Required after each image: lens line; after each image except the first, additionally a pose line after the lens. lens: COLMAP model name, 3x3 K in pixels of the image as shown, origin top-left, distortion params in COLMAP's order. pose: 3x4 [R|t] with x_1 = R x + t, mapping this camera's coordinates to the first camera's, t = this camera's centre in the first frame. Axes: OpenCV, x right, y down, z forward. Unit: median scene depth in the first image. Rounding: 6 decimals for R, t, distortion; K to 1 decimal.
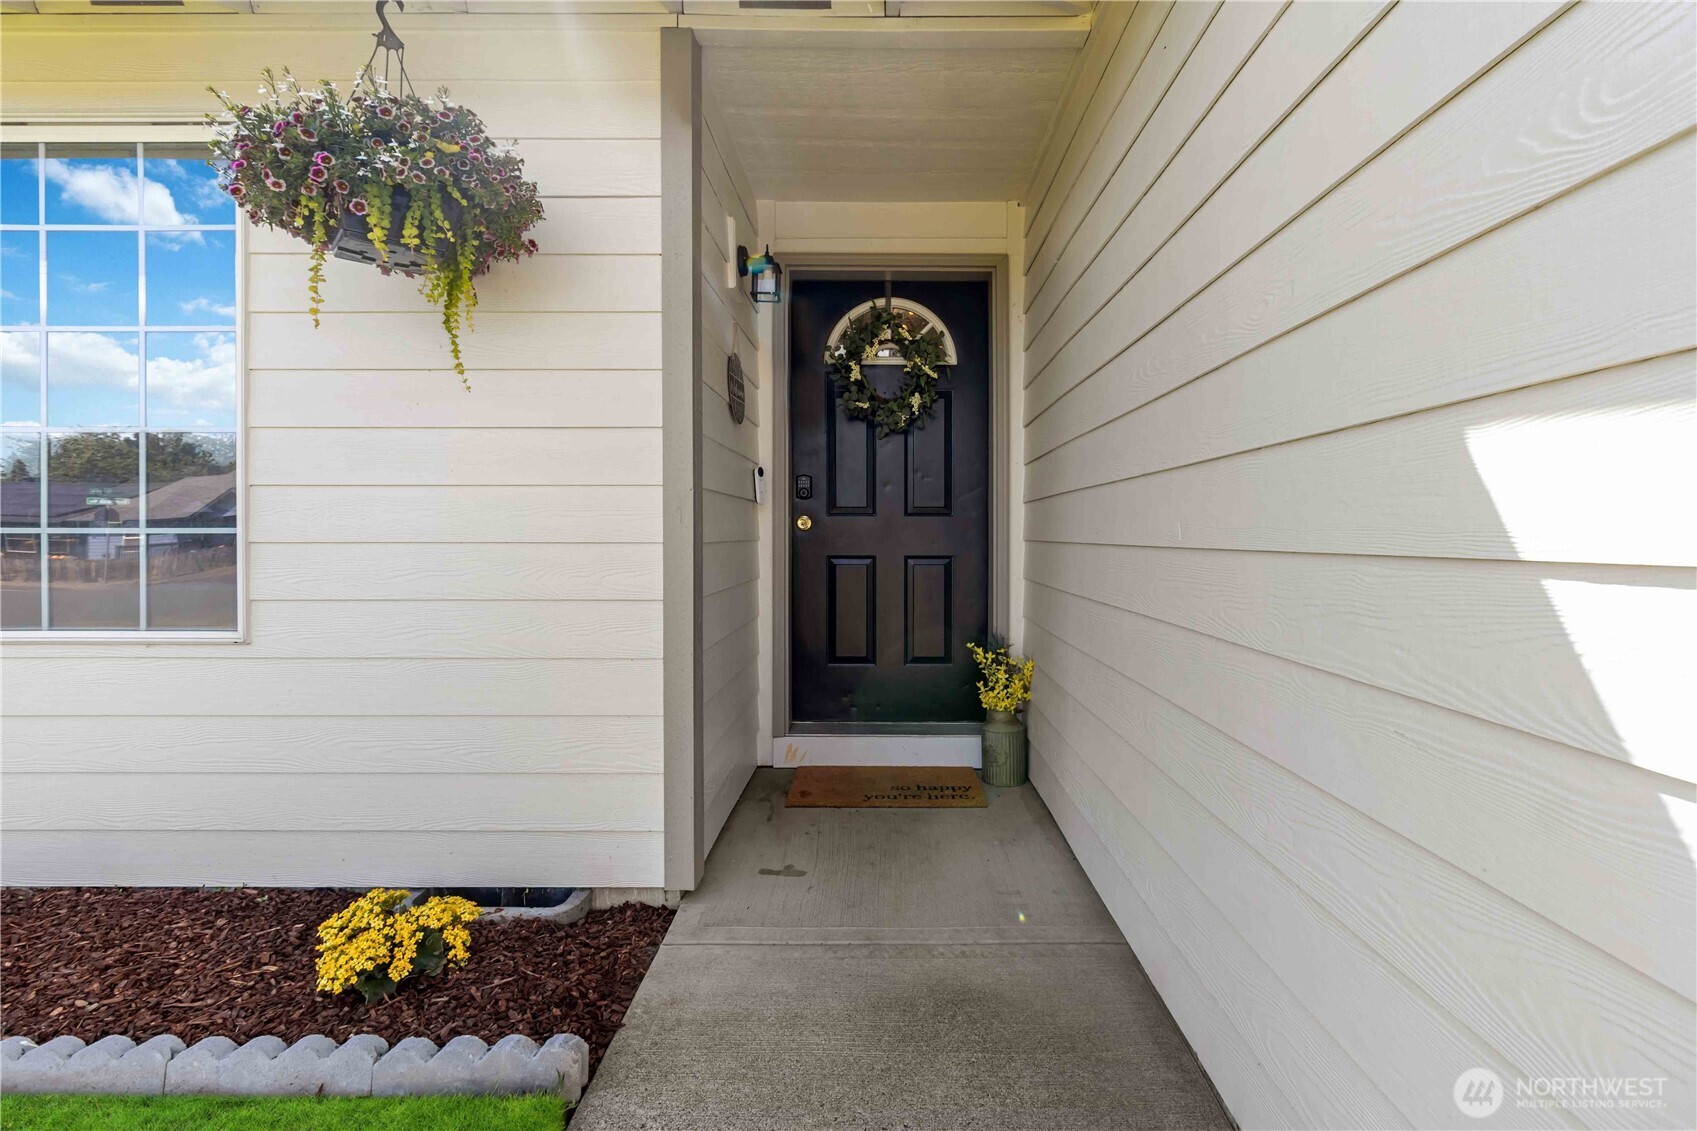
lens RADIAL K [[769.7, 0, 889.7], [0, 769.7, 535.0], [0, 0, 1]] dist [-0.002068, -0.000375]
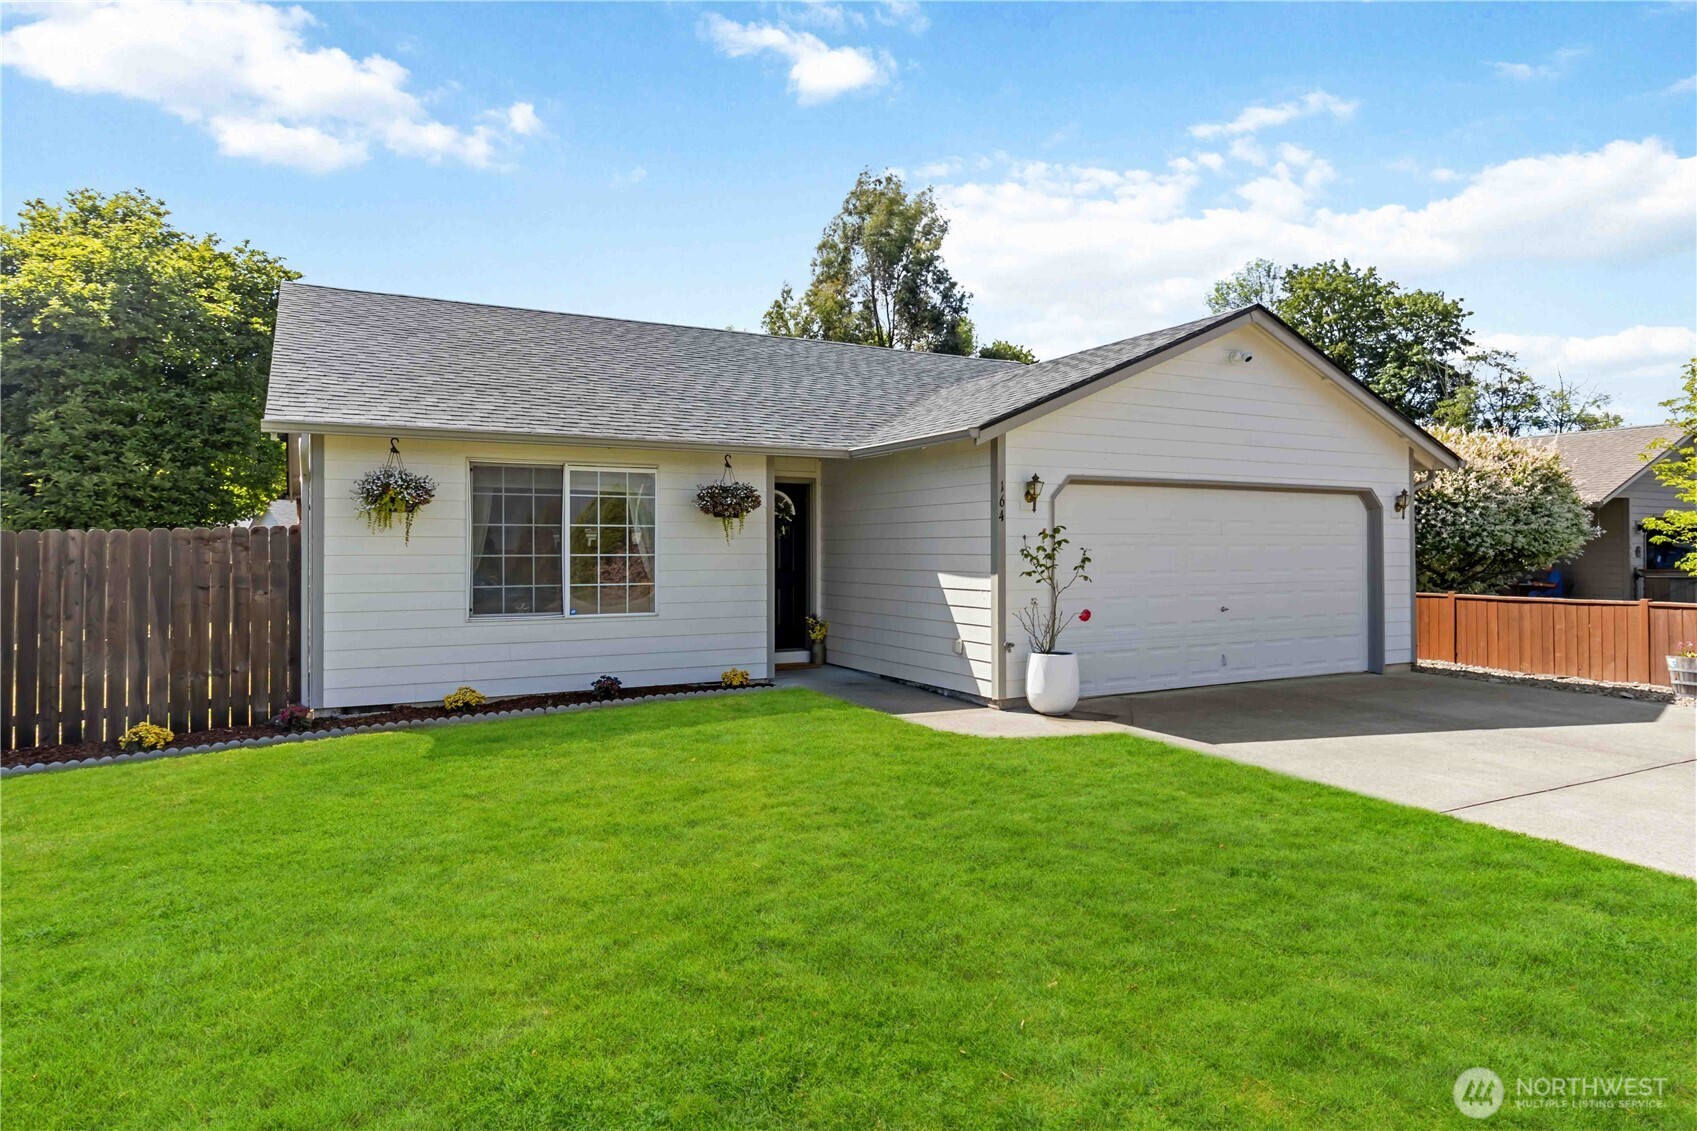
lens RADIAL K [[1001.1, 0, 848.5], [0, 1001.1, 565.5], [0, 0, 1]] dist [-0.000412, 0.000300]
pose [[0.880548, -0.005397, 0.473926, -1.538784], [-0.001601, 0.999896, 0.014360, -0.106582], [-0.473954, -0.013403, 0.880448, -2.374978]]
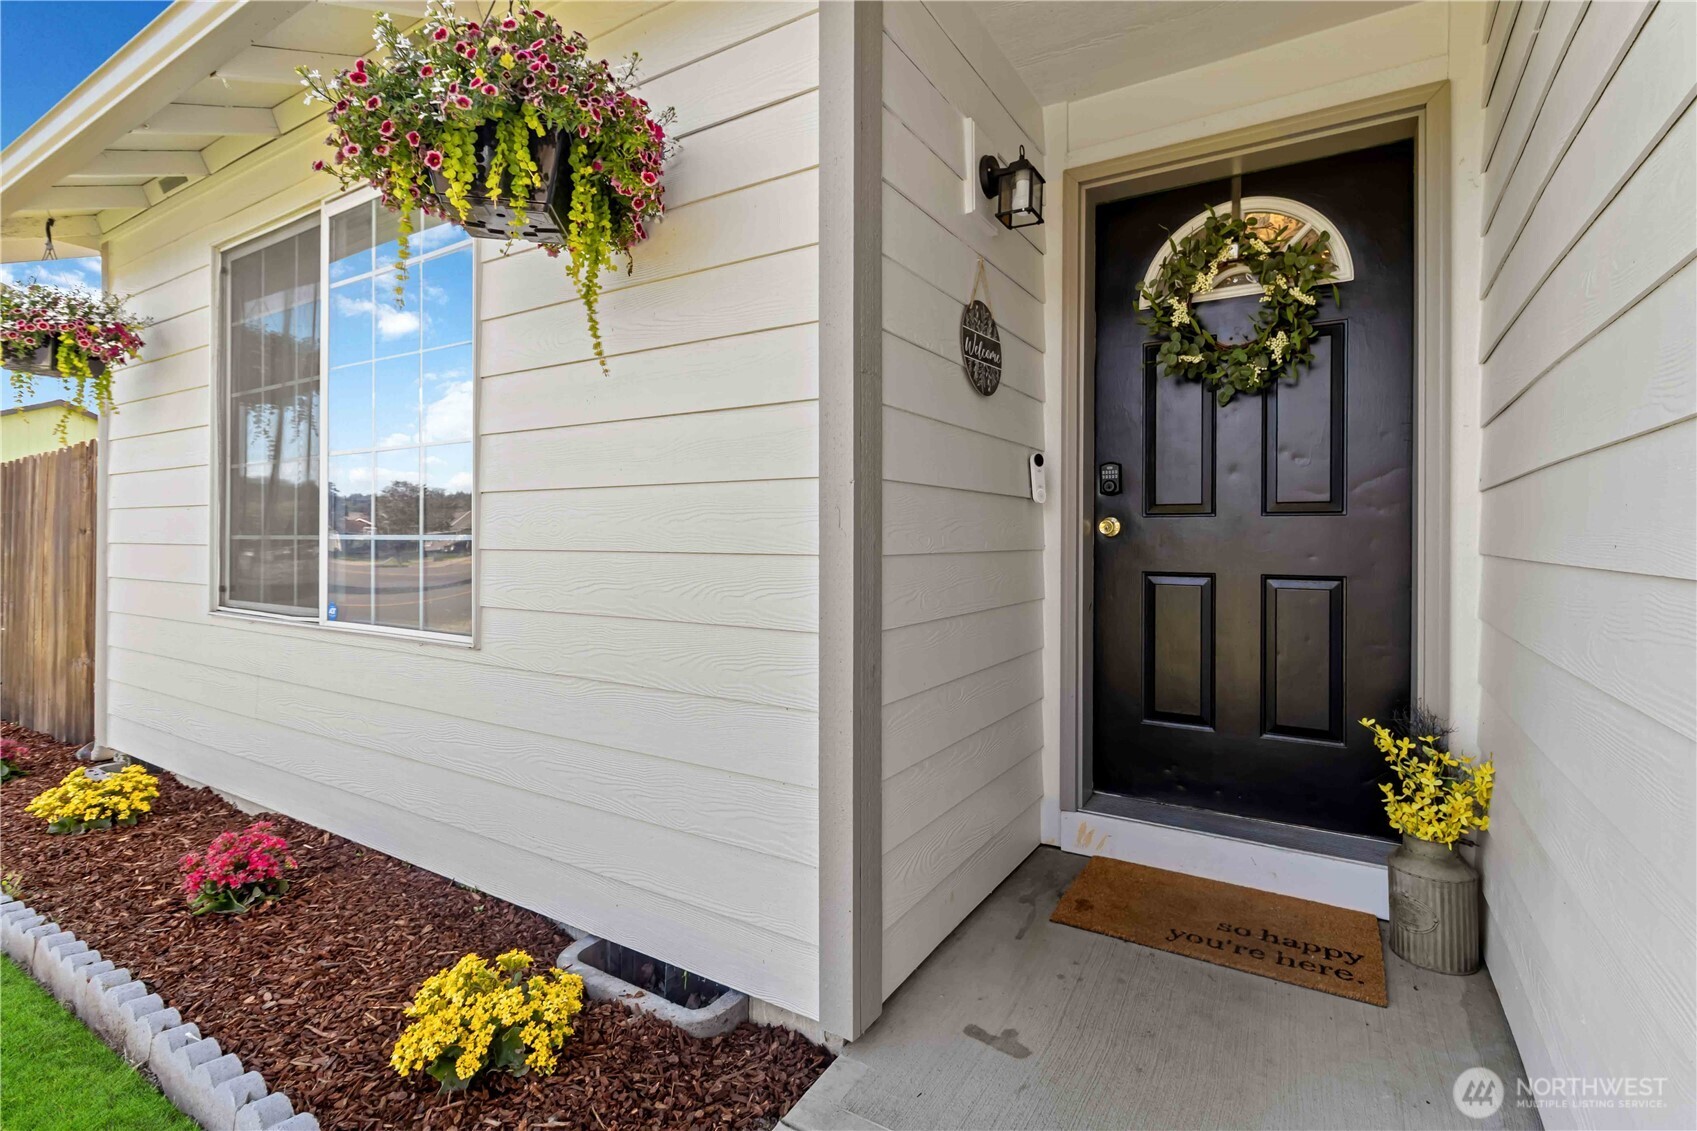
lens RADIAL K [[789.7, 0, 854.0], [0, 789.7, 539.7], [0, 0, 1]] dist [0.002232, -0.000188]
pose [[0.854664, 0.003007, -0.519173, 0.082031], [-0.003206, 0.999995, 0.000514, -0.003462], [0.519172, 0.001225, 0.854669, 0.240902]]
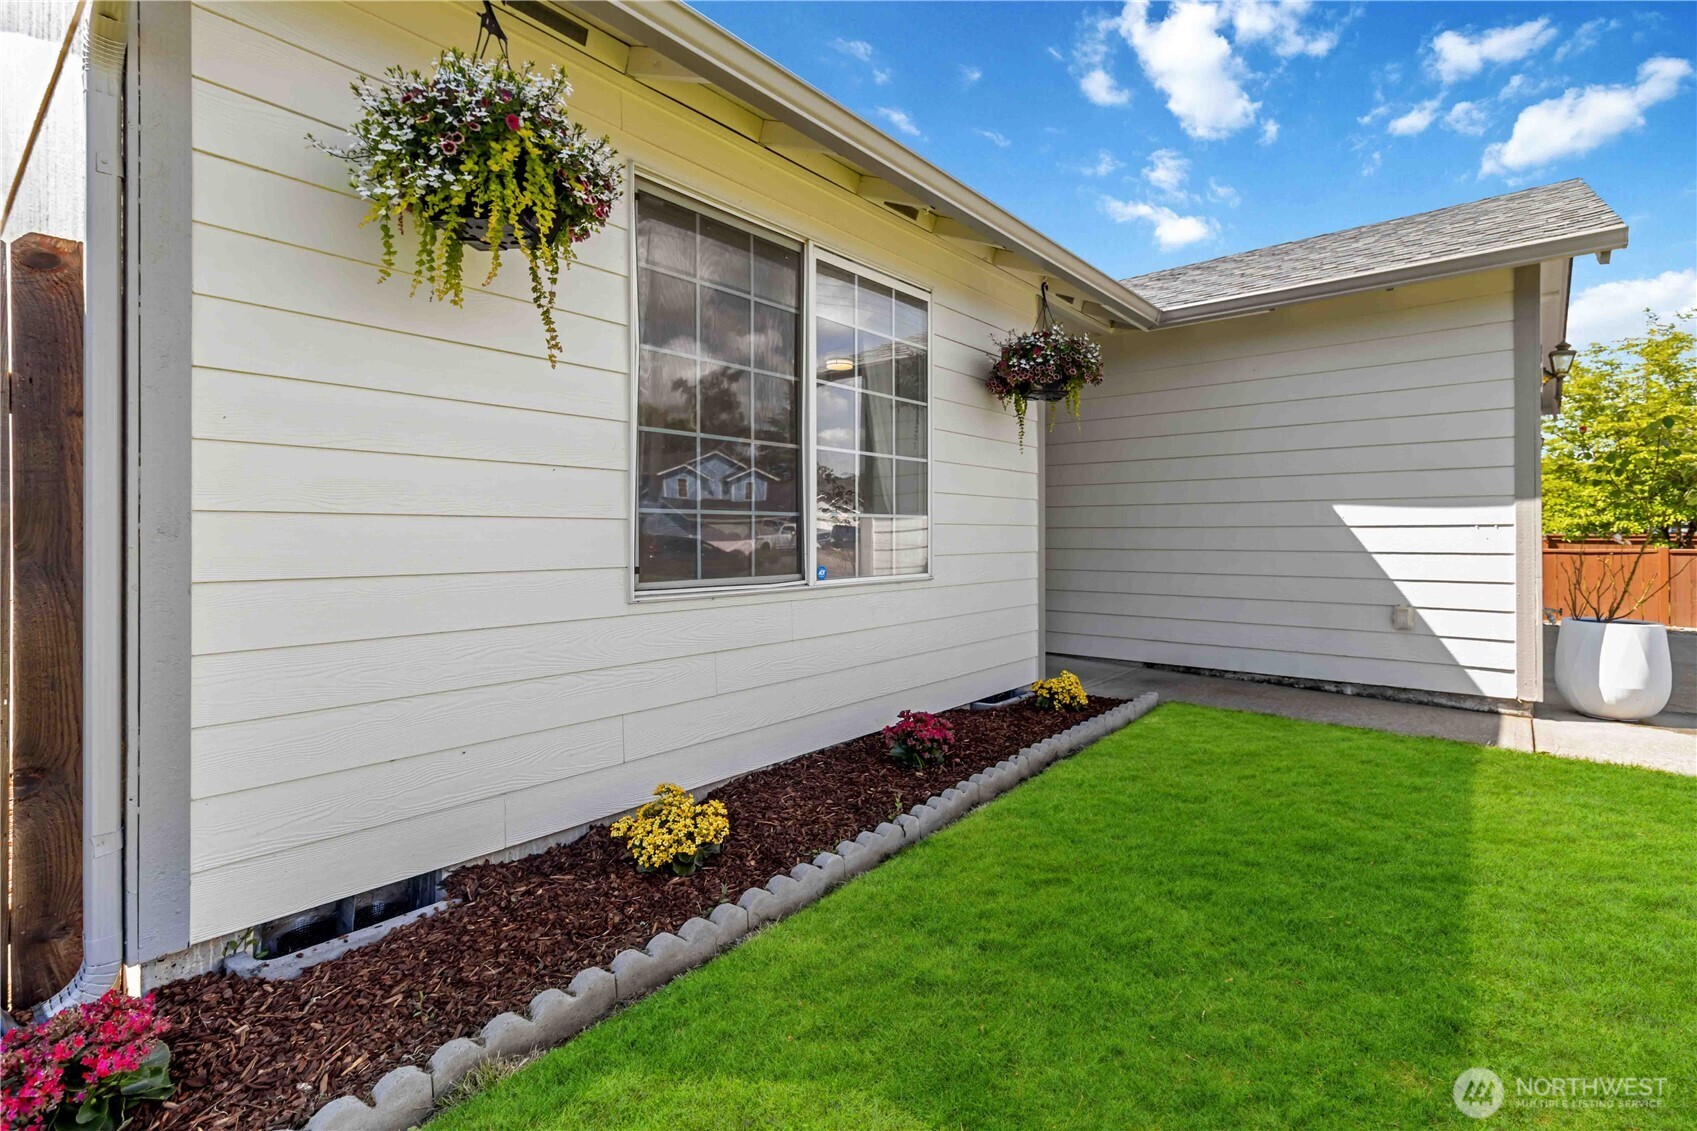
lens RADIAL K [[789.7, 0, 854.0], [0, 789.7, 539.7], [0, 0, 1]] dist [0.002232, -0.000188]
pose [[0.636852, -0.003979, 0.770976, -1.642916], [-0.000999, 0.999982, 0.005986, 0.025126], [-0.770985, -0.004582, 0.636837, -0.030115]]
